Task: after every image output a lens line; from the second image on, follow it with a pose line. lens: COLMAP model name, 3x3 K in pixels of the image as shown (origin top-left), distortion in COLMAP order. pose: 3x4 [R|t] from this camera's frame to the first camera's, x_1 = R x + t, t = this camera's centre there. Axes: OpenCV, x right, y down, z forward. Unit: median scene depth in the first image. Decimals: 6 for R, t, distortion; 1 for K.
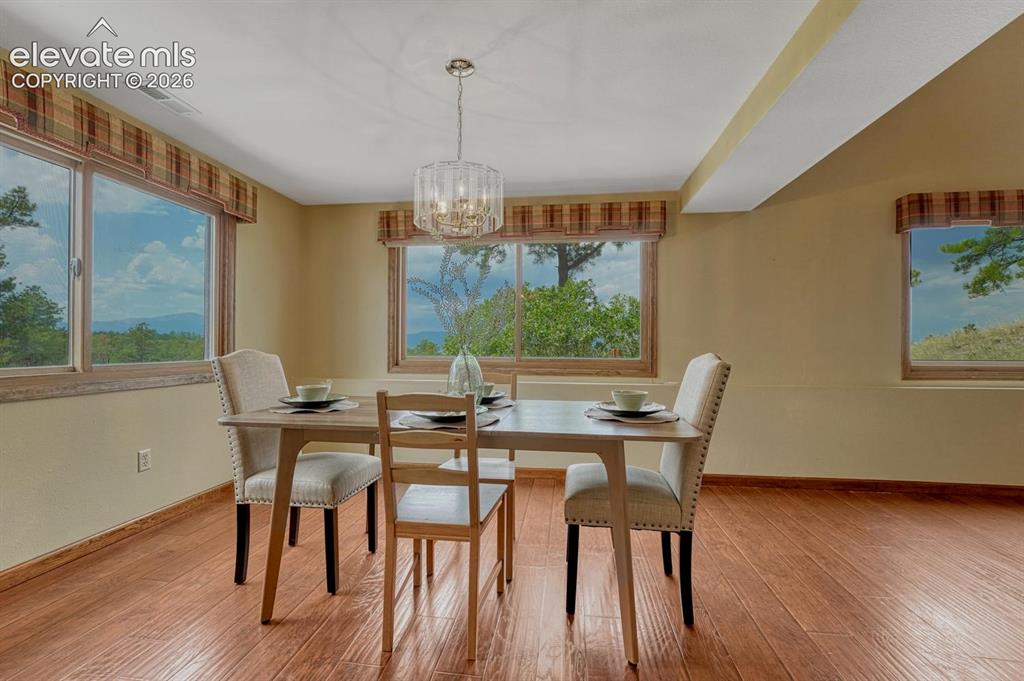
lens RADIAL K [[424.9, 0, 509.5], [0, 424.9, 344.1], [0, 0, 1]] dist [-0.012187, -0.000649]
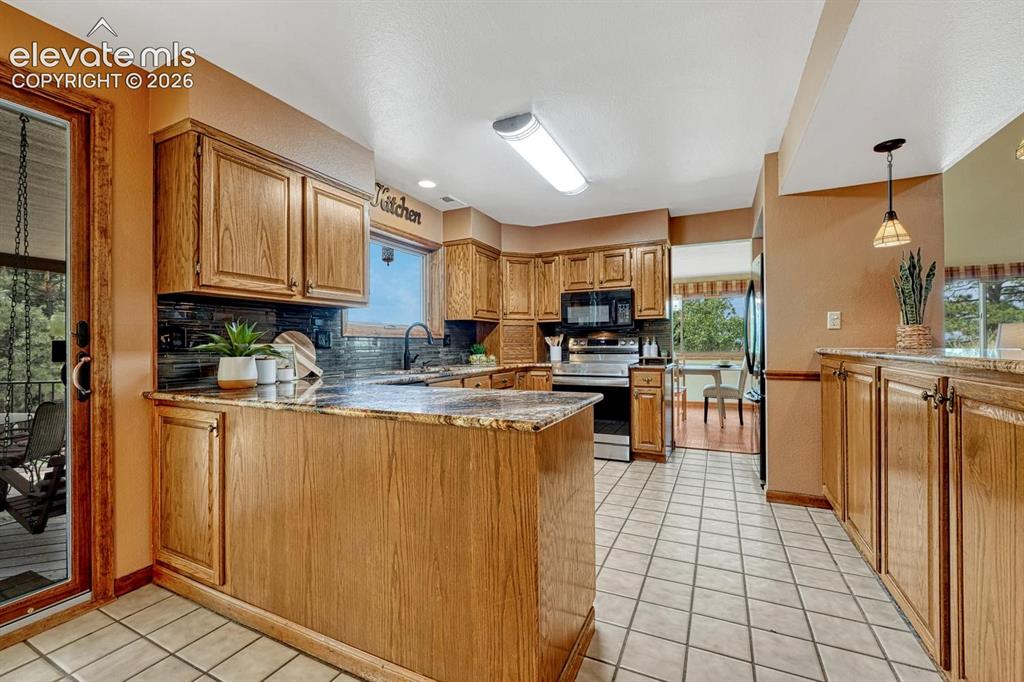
lens RADIAL K [[424.9, 0, 509.5], [0, 424.9, 344.6], [0, 0, 1]] dist [-0.012187, -0.000649]
pose [[0.949508, -0.013294, -0.313460, -0.162848], [0.013007, 0.999911, -0.003006, -0.012741], [0.313472, -0.001223, 0.949597, -1.596157]]
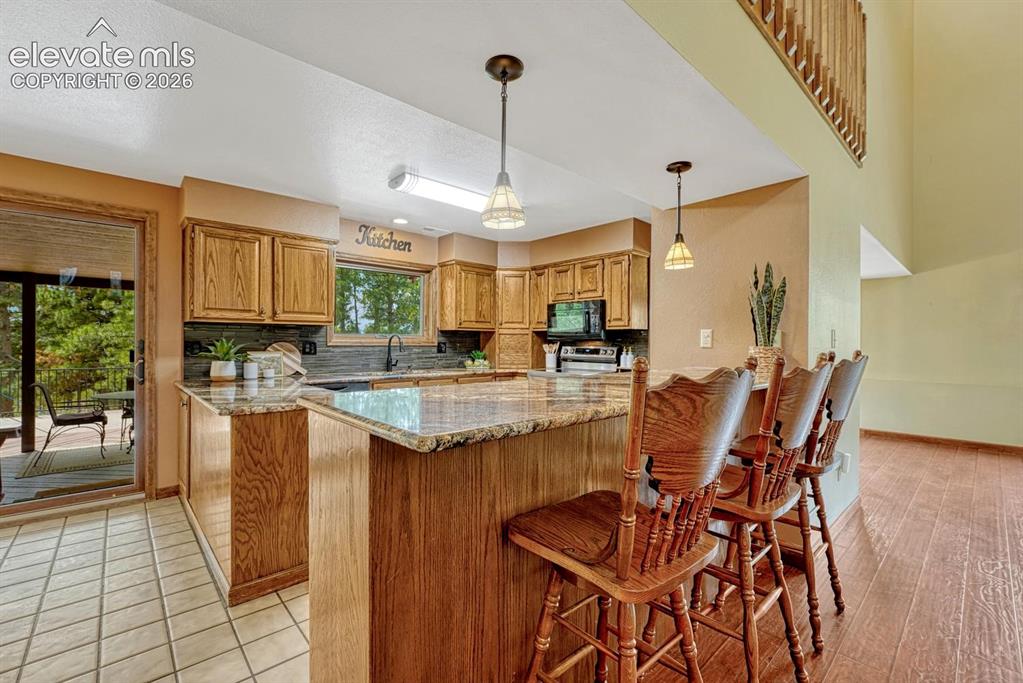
lens RADIAL K [[438.1, 0, 508.4], [0, 438.1, 347.3], [0, 0, 1]] dist [-0.016744, -0.000016]
pose [[0.767916, 0.006053, -0.640522, 0.501486], [-0.002149, 0.999974, 0.006873, -0.046532], [0.640547, -0.003901, 0.767909, -1.459672]]
